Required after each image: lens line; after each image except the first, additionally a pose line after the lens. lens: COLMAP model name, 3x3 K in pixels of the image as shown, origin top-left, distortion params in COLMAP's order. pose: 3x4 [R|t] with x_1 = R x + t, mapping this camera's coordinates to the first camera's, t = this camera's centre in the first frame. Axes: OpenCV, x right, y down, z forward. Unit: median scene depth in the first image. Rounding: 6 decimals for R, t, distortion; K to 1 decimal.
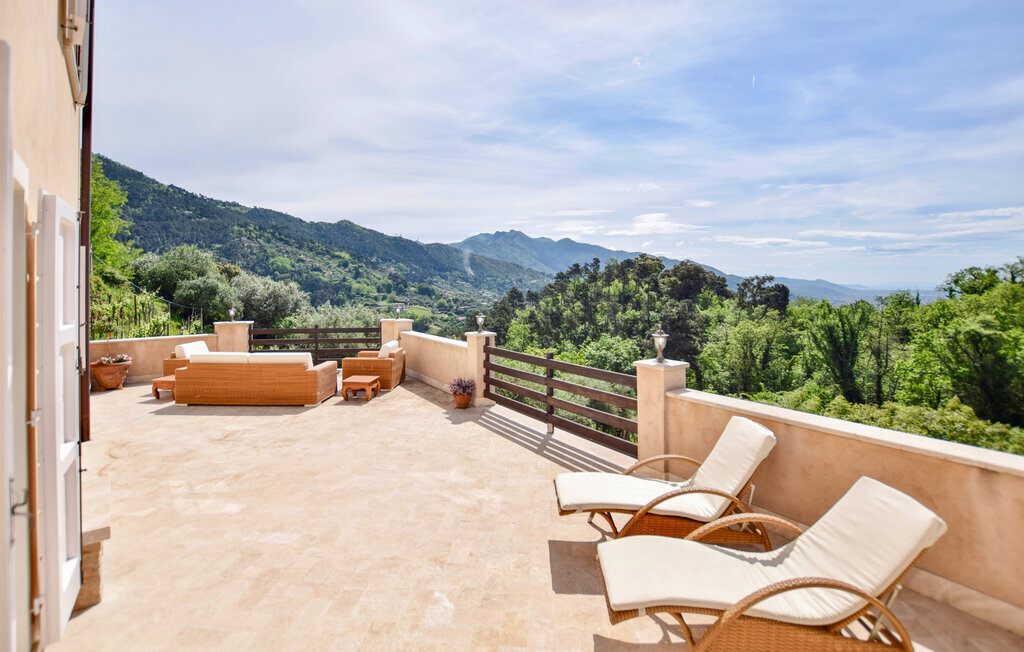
lens RADIAL K [[521.8, 0, 614.6], [0, 521.8, 285.9], [0, 0, 1]] dist [-0.030869, 0.003401]
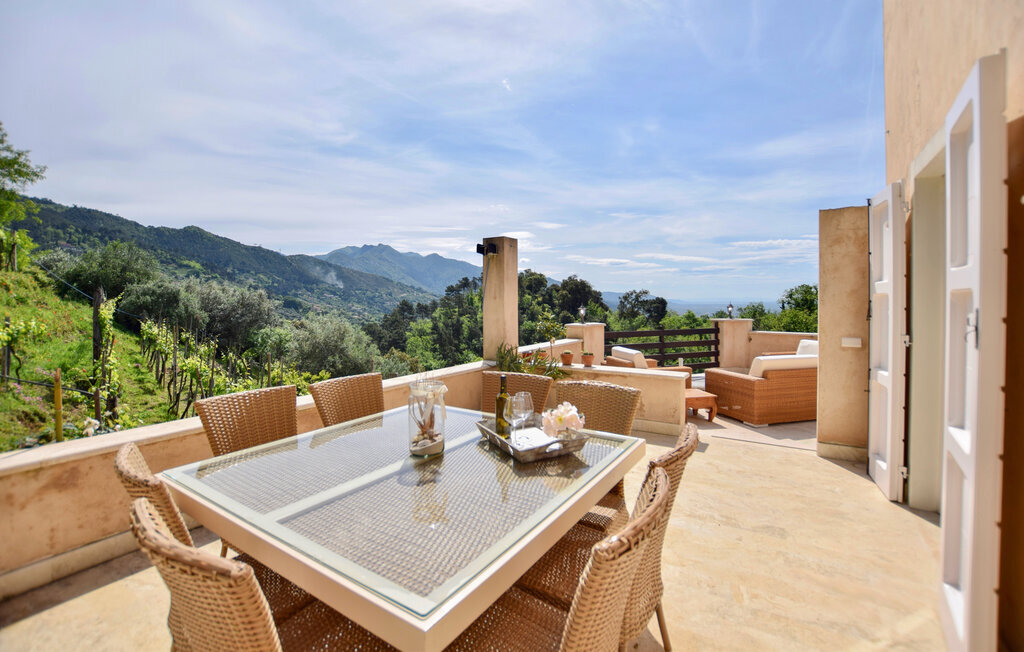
lens RADIAL K [[468.7, 0, 495.4], [0, 468.7, 302.2], [0, 0, 1]] dist [-0.028362, 0.000827]
pose [[0.961929, 0.003040, 0.273283, -0.230030], [-0.002067, 0.999990, -0.003850, 0.008513], [-0.273292, 0.003139, 0.961926, 0.071879]]
